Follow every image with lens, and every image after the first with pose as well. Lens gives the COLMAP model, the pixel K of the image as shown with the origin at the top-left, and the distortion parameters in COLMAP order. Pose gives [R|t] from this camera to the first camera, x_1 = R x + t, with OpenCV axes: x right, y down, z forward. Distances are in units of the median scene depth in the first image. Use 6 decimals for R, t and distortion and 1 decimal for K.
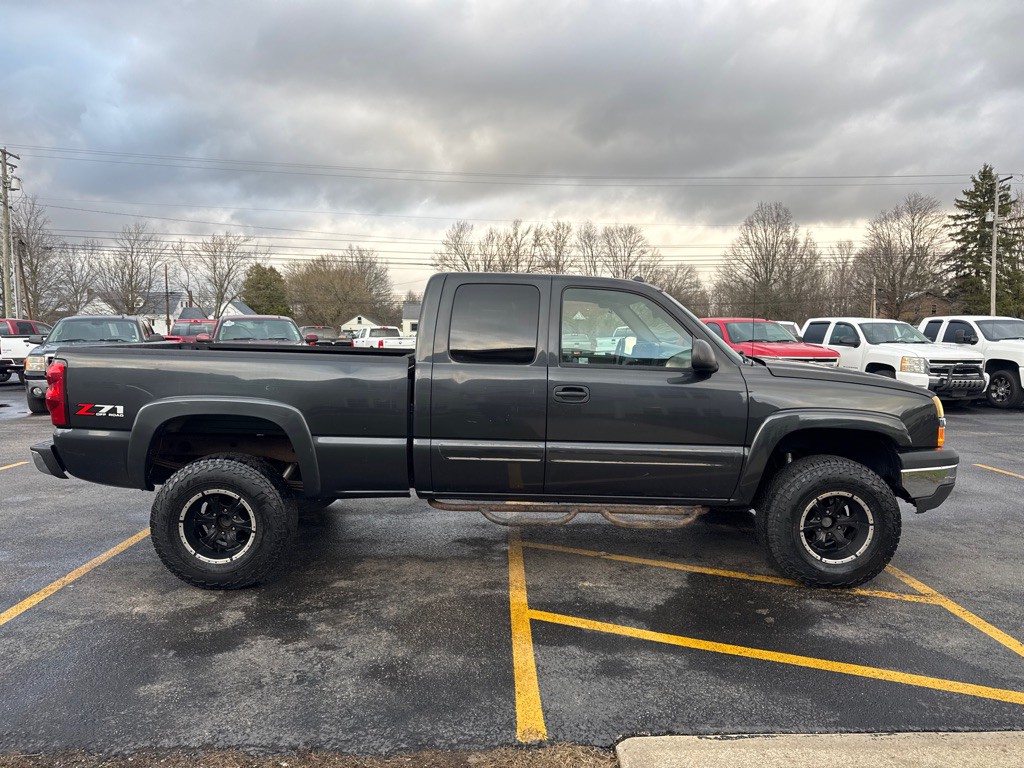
lens RADIAL K [[709.3, 0, 525.3], [0, 709.3, 433.5], [0, 0, 1]] dist [0.043991, -0.058342]
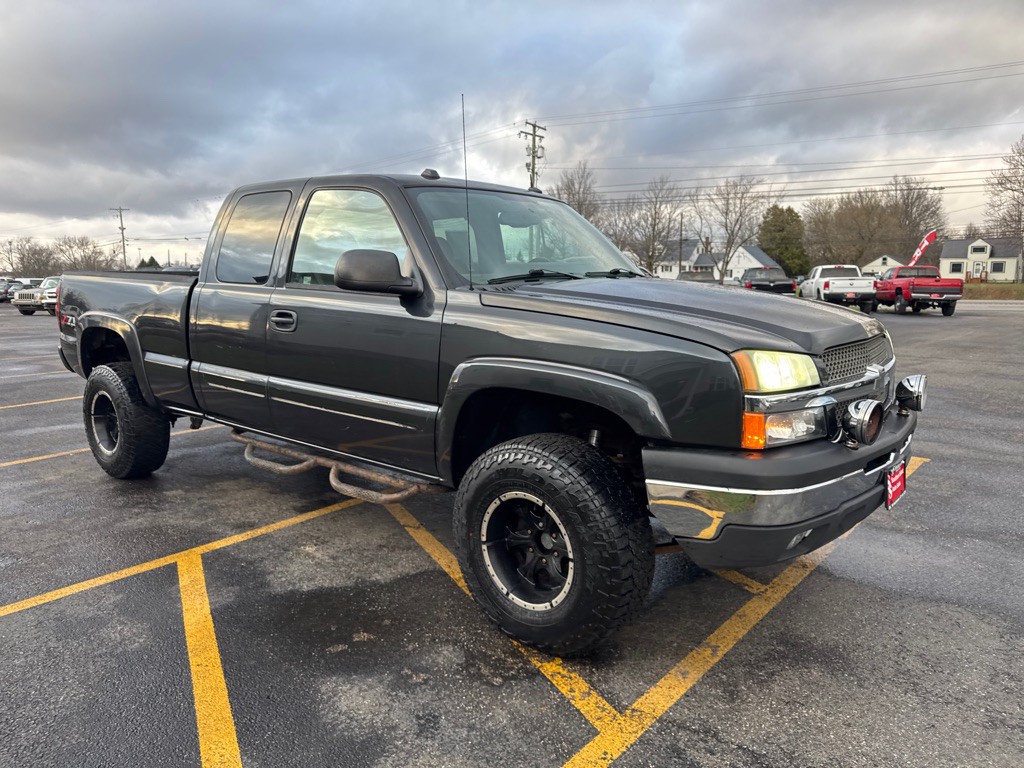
lens RADIAL K [[726.7, 0, 505.0], [0, 726.7, 396.2], [0, 0, 1]] dist [-0.004034, -0.009217]
pose [[0.746332, 0.097437, -0.658402, 0.080071], [-0.083044, 0.995128, 0.053135, -0.003179], [0.660372, 0.015020, 0.750788, 0.050332]]
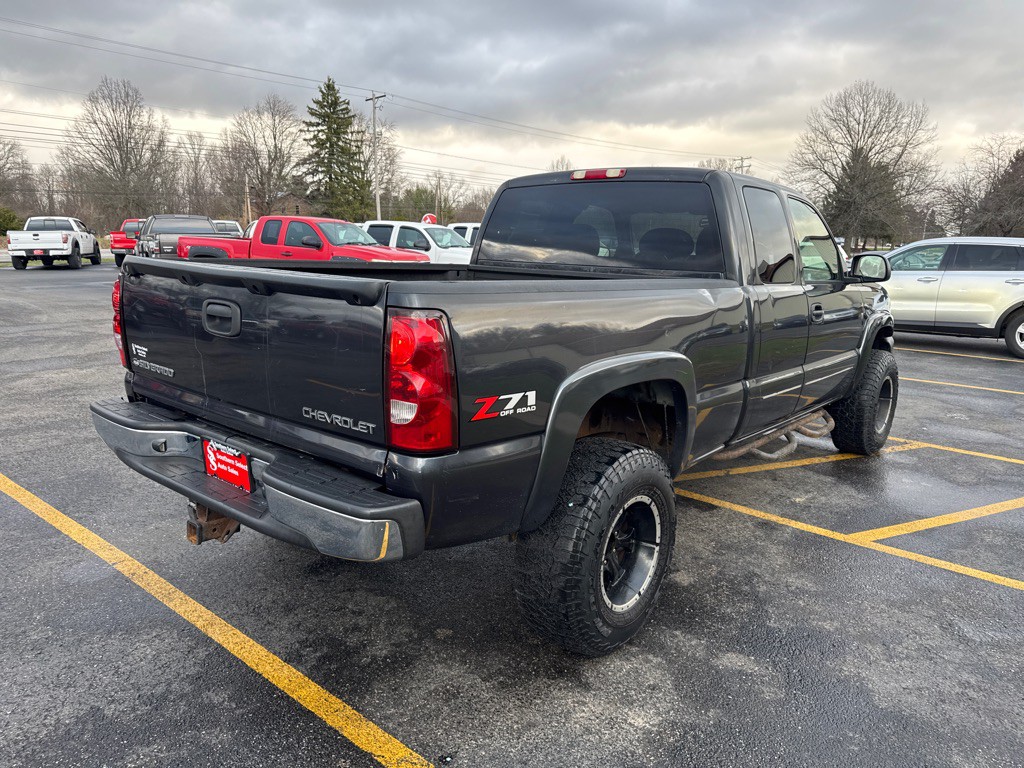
lens RADIAL K [[721.8, 0, 519.2], [0, 721.8, 384.0], [0, 0, 1]] dist [0.026953, -0.023565]
pose [[0.665105, -0.136976, 0.734080, -0.090968], [0.084972, 0.990530, 0.107841, -0.009697], [-0.741900, -0.009350, 0.670446, 0.059926]]
